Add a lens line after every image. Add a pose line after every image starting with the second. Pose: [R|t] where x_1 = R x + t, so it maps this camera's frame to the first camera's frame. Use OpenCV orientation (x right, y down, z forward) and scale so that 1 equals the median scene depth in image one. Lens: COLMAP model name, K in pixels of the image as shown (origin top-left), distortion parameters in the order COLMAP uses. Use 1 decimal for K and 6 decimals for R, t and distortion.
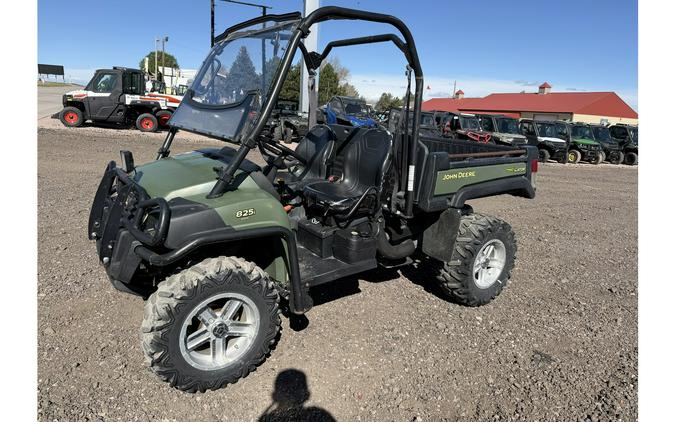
lens RADIAL K [[476.2, 0, 343.3], [0, 476.2, 211.5], [0, 0, 1]] dist [0.003465, -0.001656]
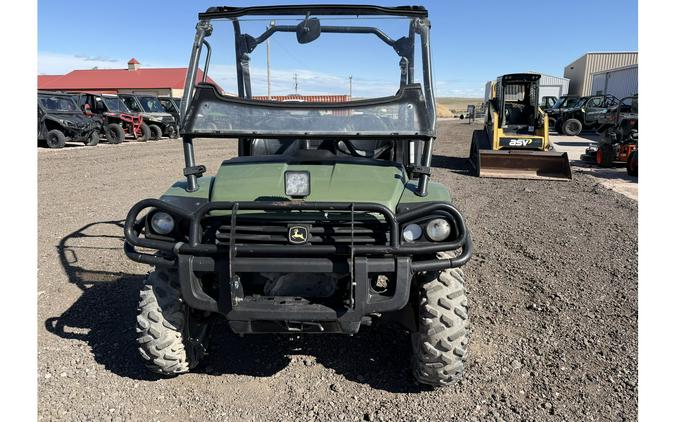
lens RADIAL K [[476.2, 0, 343.3], [0, 476.2, 211.5], [0, 0, 1]] dist [0.003465, -0.001656]
pose [[0.579808, -0.239525, 0.778749, -0.243357], [0.197995, 0.968581, 0.150499, -0.036937], [-0.790330, 0.066928, 0.609015, 0.110006]]
